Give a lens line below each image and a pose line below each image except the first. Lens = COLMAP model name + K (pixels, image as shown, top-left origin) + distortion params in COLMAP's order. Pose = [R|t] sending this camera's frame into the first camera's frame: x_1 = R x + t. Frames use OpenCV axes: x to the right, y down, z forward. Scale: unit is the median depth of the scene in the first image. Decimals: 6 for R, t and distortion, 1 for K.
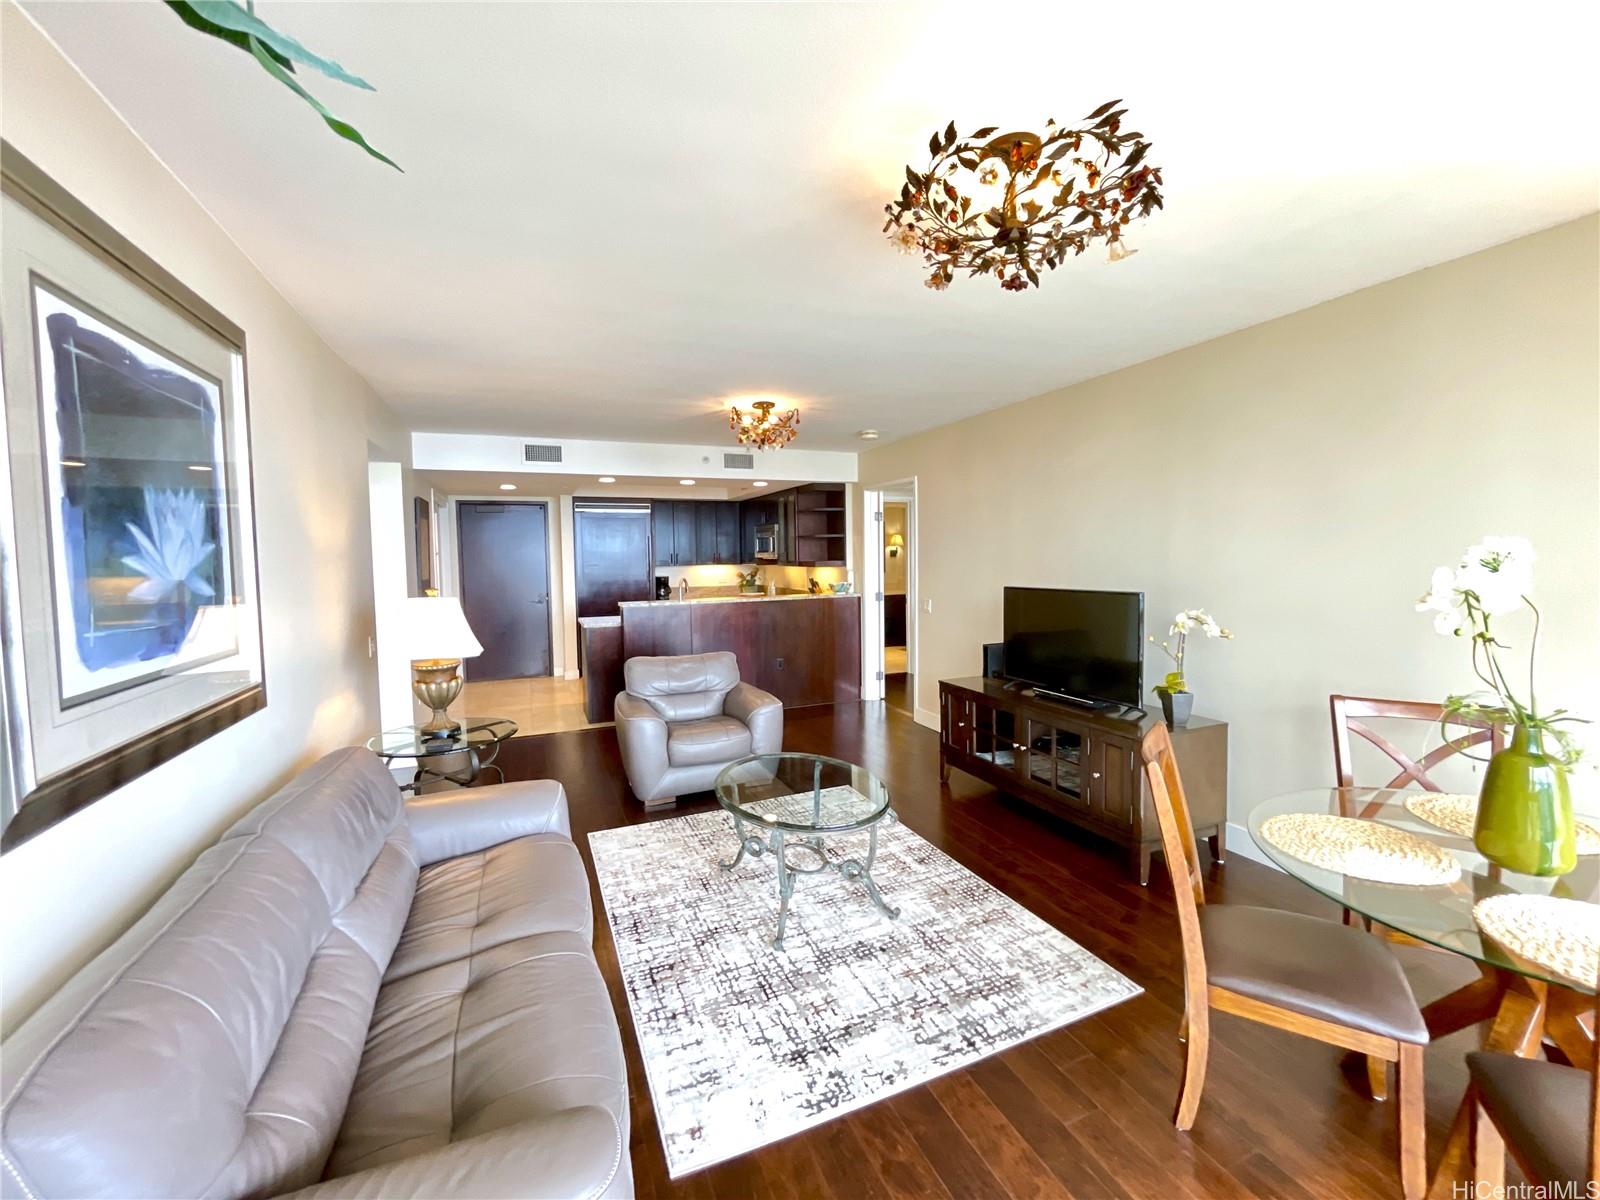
lens RADIAL K [[654.5, 0, 789.1], [0, 654.5, 594.5], [0, 0, 1]] dist [0.004498, 0.000722]
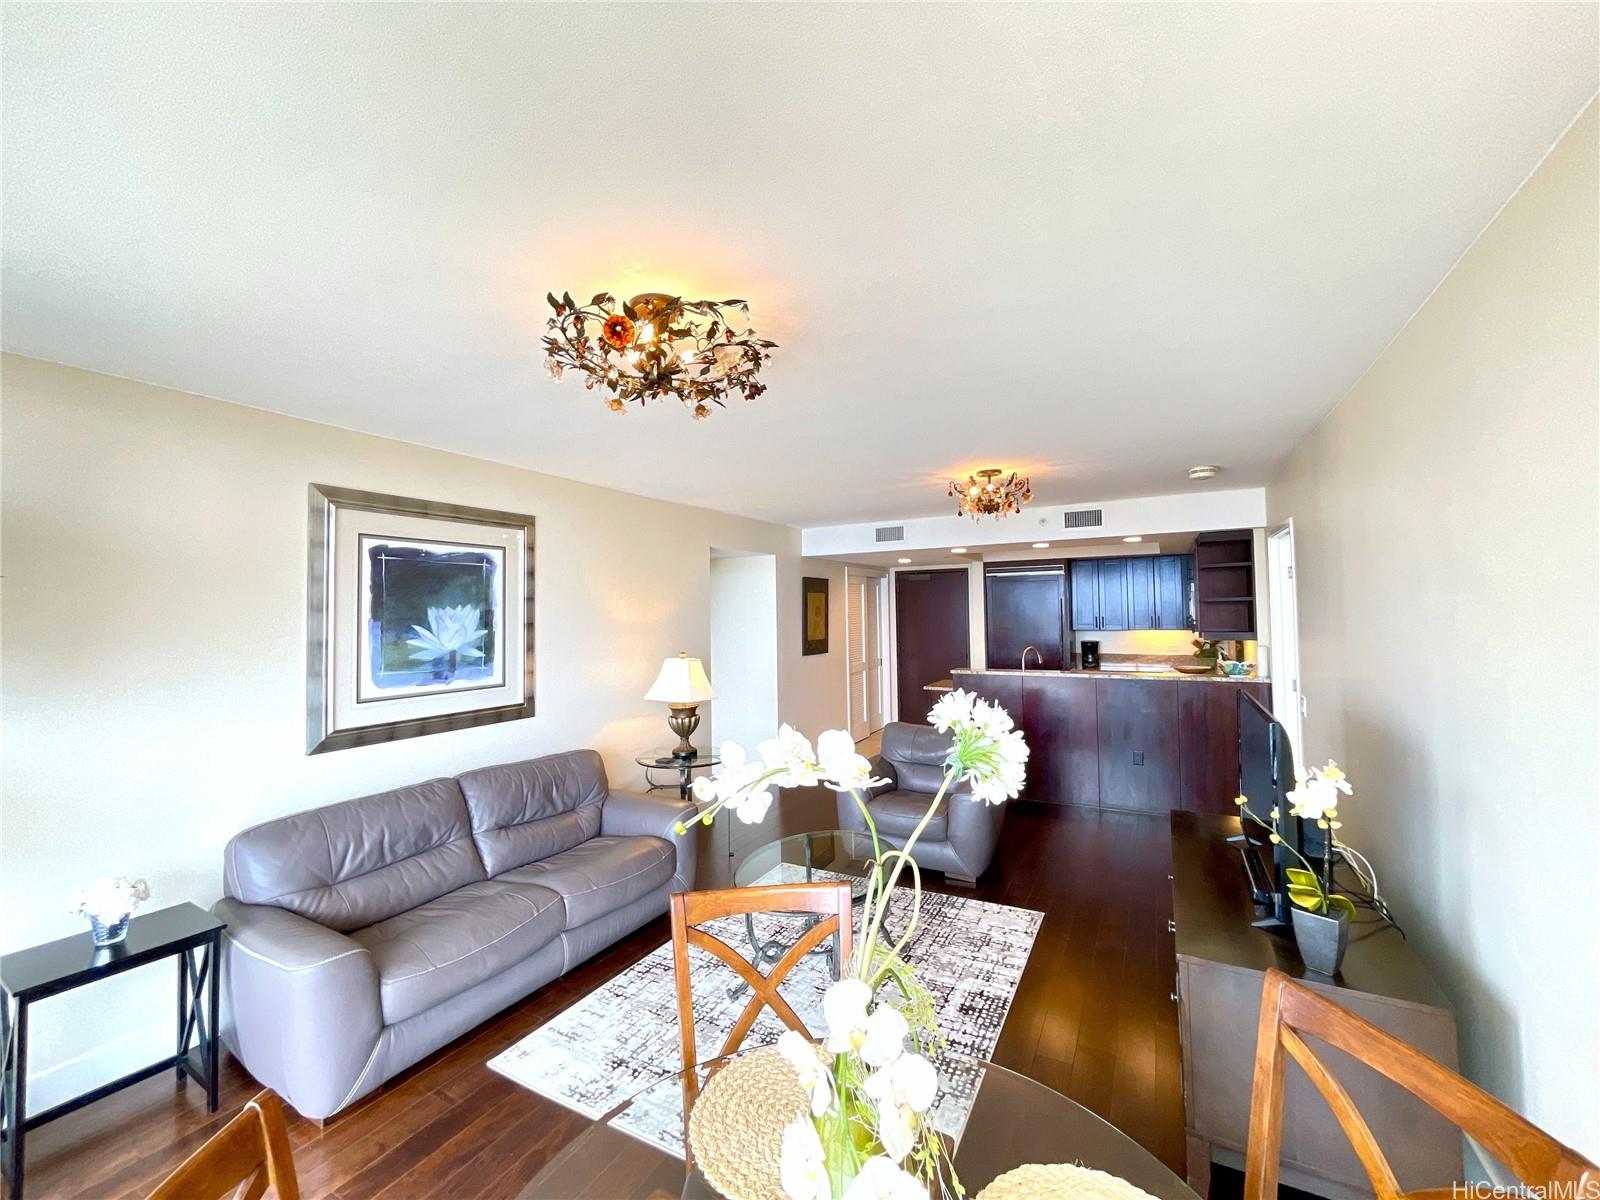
lens RADIAL K [[654.5, 0, 784.6], [0, 654.5, 596.0], [0, 0, 1]] dist [0.004498, 0.000722]
pose [[0.624199, -0.016742, -0.781086, 1.101112], [-0.042181, 0.997590, -0.055091, -0.096554], [0.780126, 0.067334, 0.621988, 0.403374]]
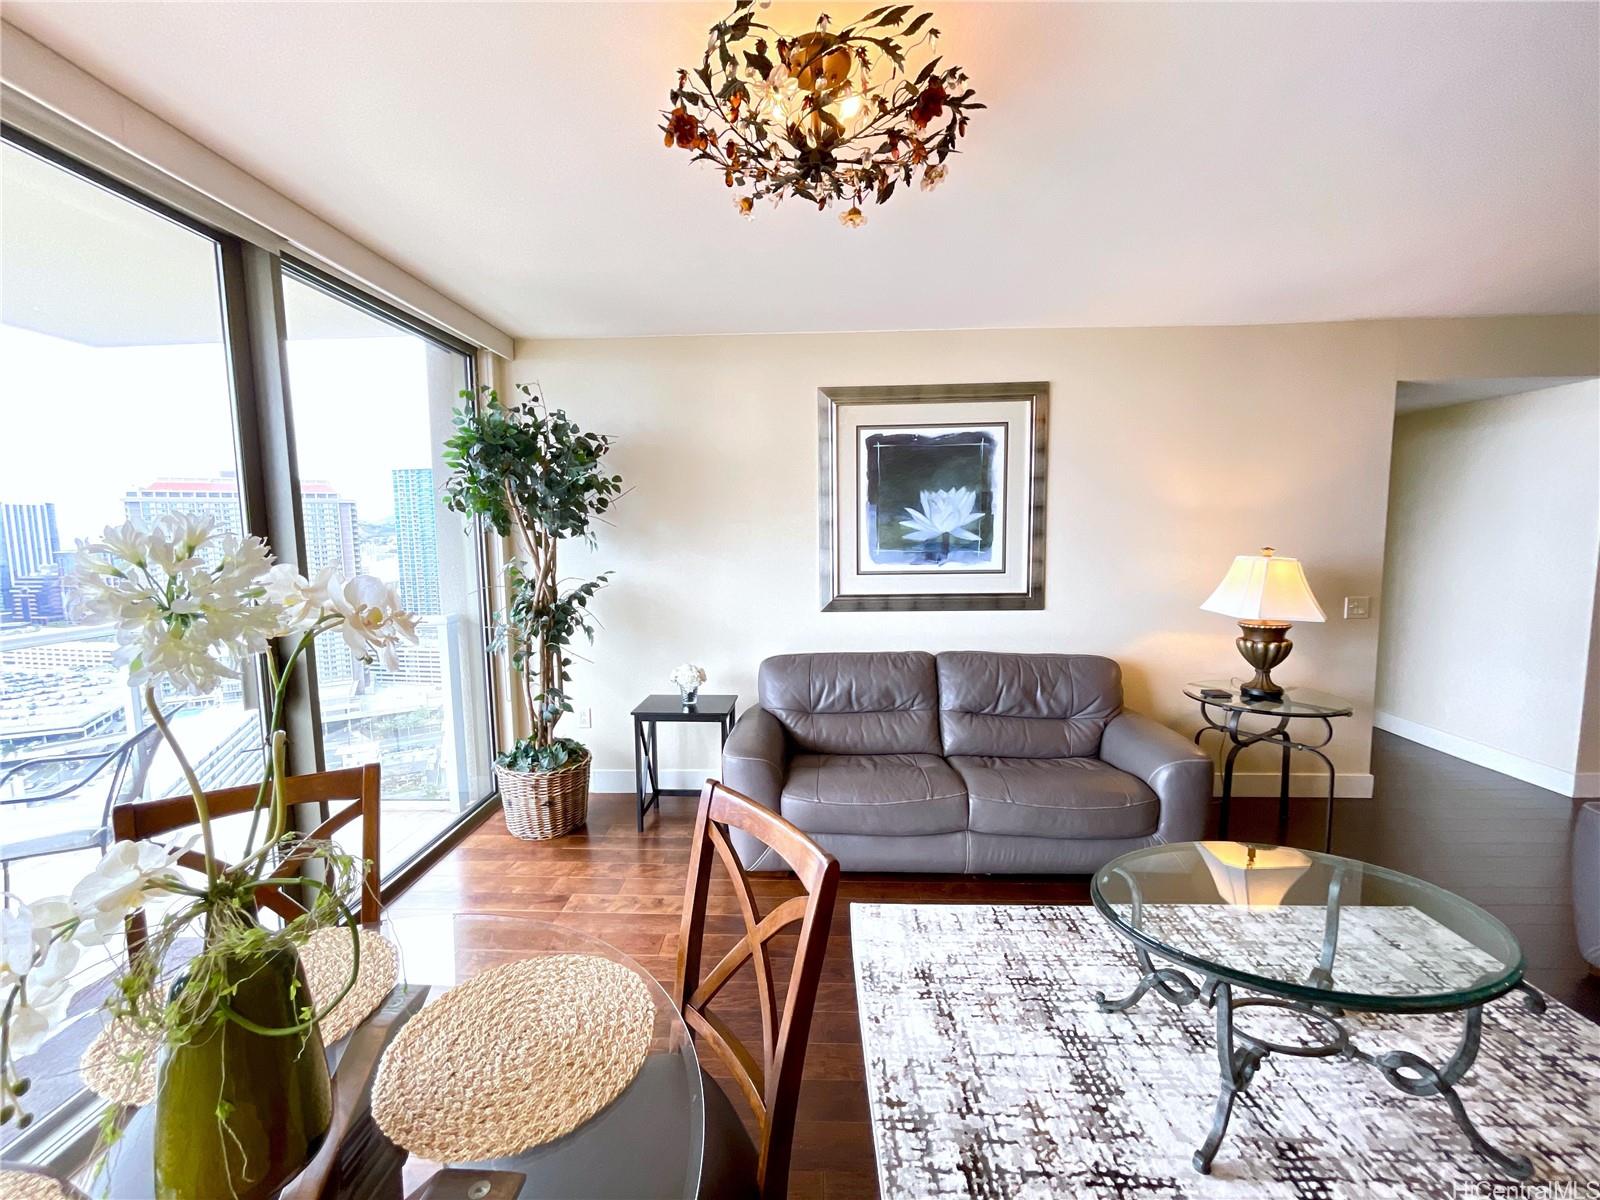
lens RADIAL K [[654.5, 0, 790.0], [0, 654.5, 591.5], [0, 0, 1]] dist [0.004498, 0.000722]
pose [[-0.406308, 0.111098, -0.906957, 0.986652], [-0.033771, 0.990077, 0.136409, -0.081721], [0.913112, 0.086053, -0.398524, 1.112833]]
